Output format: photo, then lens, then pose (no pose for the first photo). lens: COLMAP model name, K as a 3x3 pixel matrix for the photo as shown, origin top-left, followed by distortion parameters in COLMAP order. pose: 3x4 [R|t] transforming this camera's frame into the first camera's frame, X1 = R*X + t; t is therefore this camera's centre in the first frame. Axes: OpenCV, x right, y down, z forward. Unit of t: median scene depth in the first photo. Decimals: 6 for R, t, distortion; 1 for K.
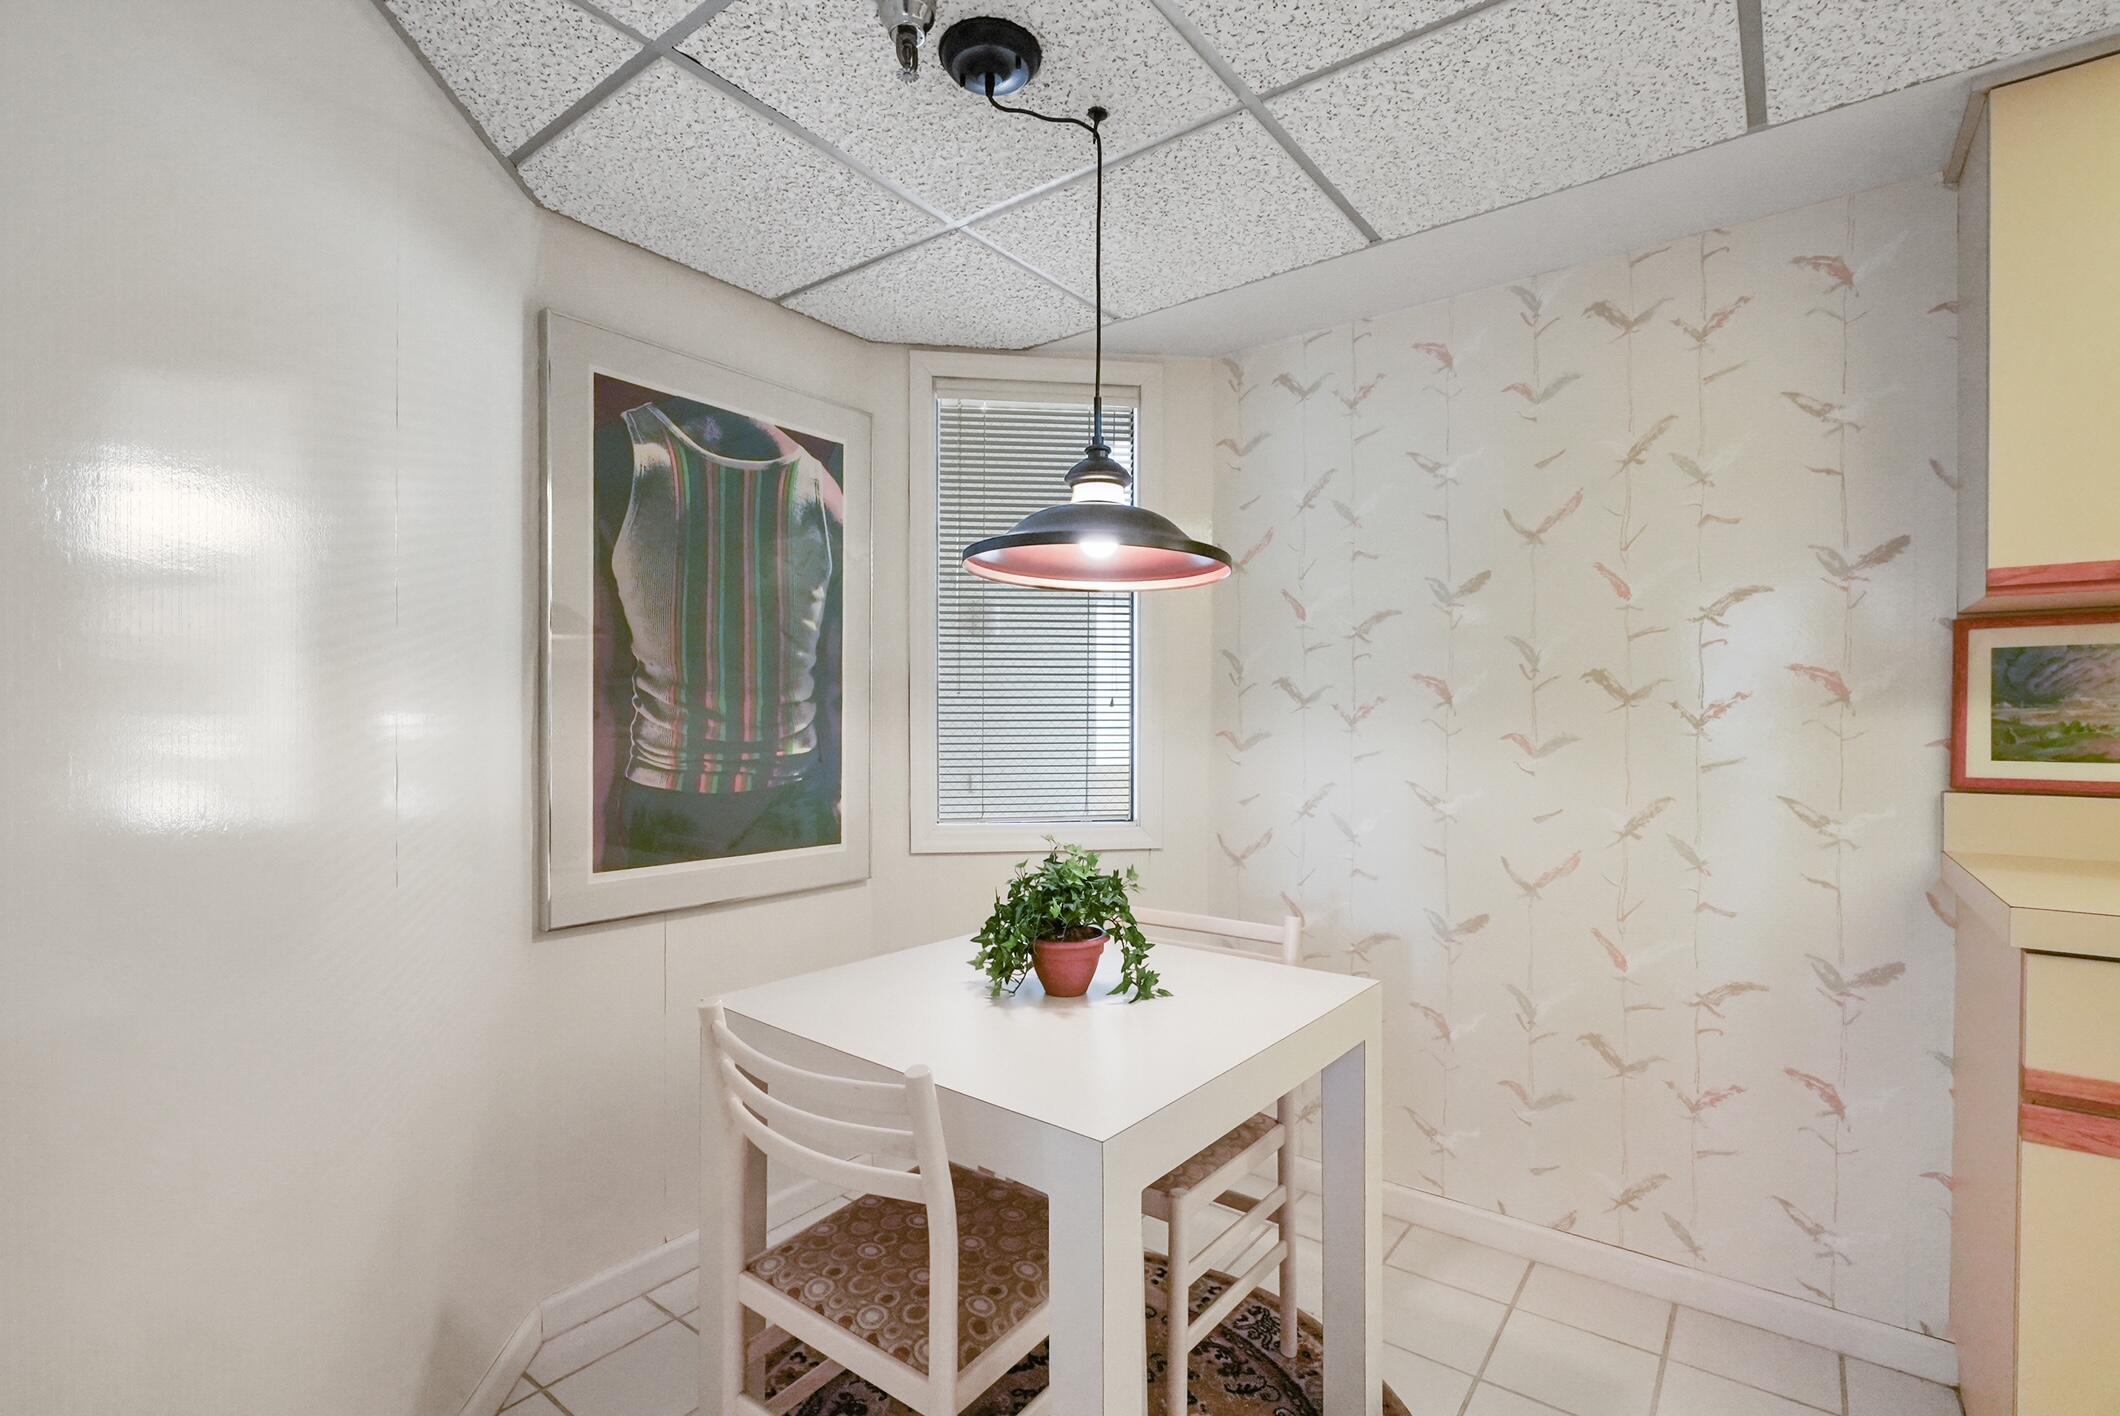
lens RADIAL K [[961.9, 0, 1011.8], [0, 961.9, 708.9], [0, 0, 1]] dist [-0.012173, 0.000212]
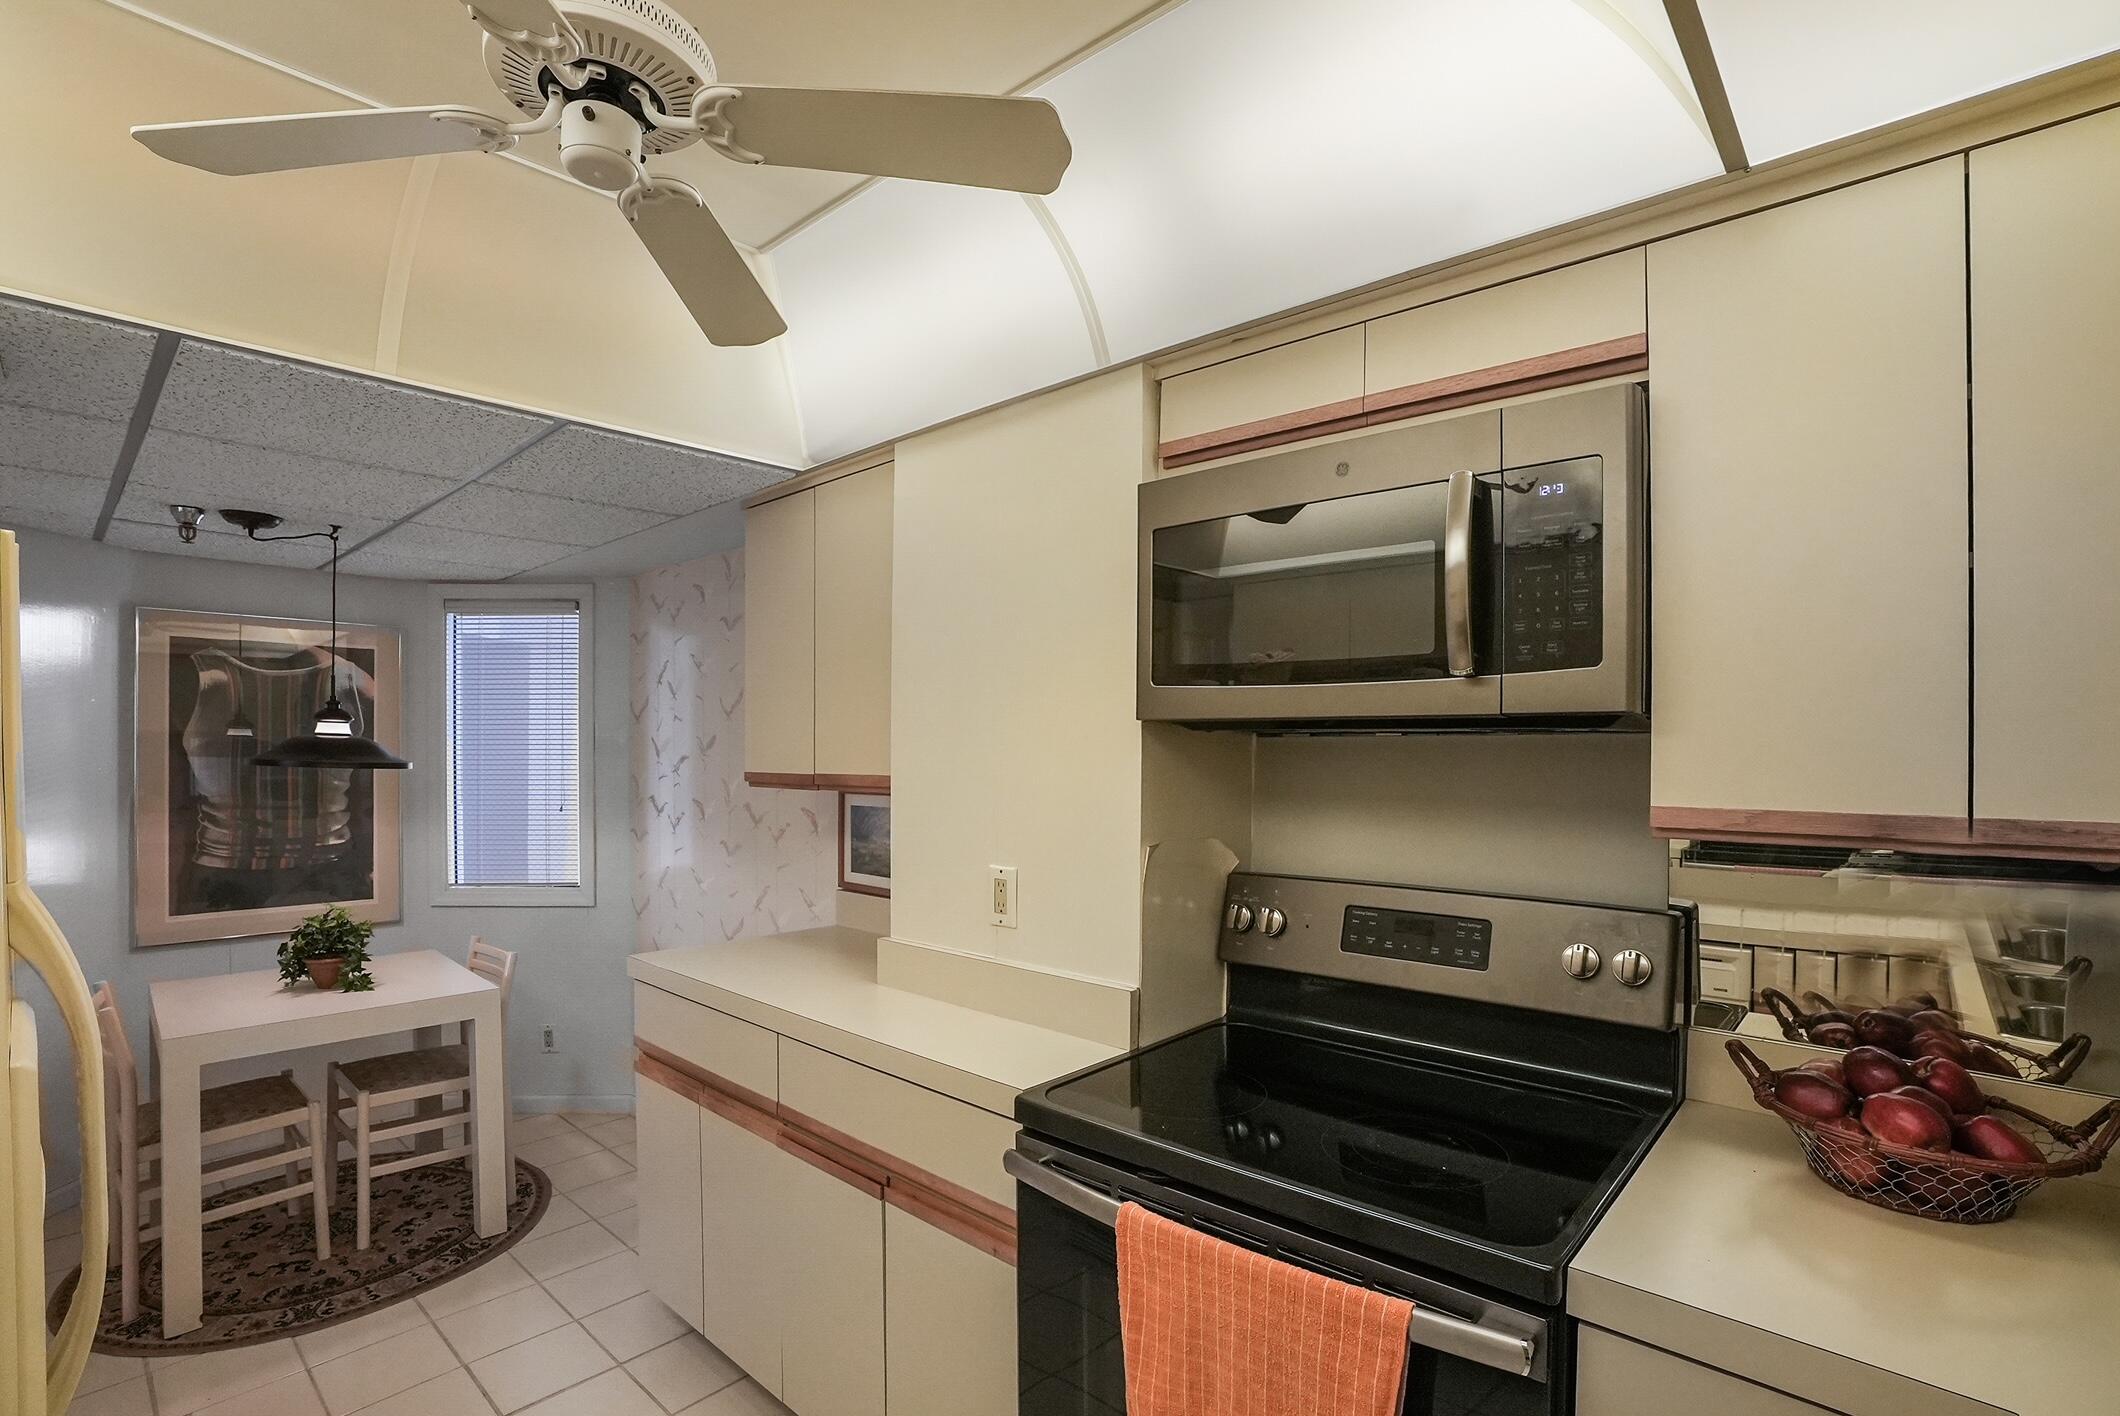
lens RADIAL K [[961.9, 0, 910.7], [0, 961.9, 720.4], [0, 0, 1]] dist [-0.001732, -0.000028]
pose [[0.990412, -0.004050, -0.138088, 1.088201], [0.000533, 0.999675, -0.025498, -0.135058], [0.138146, 0.025180, 0.990092, -0.538083]]
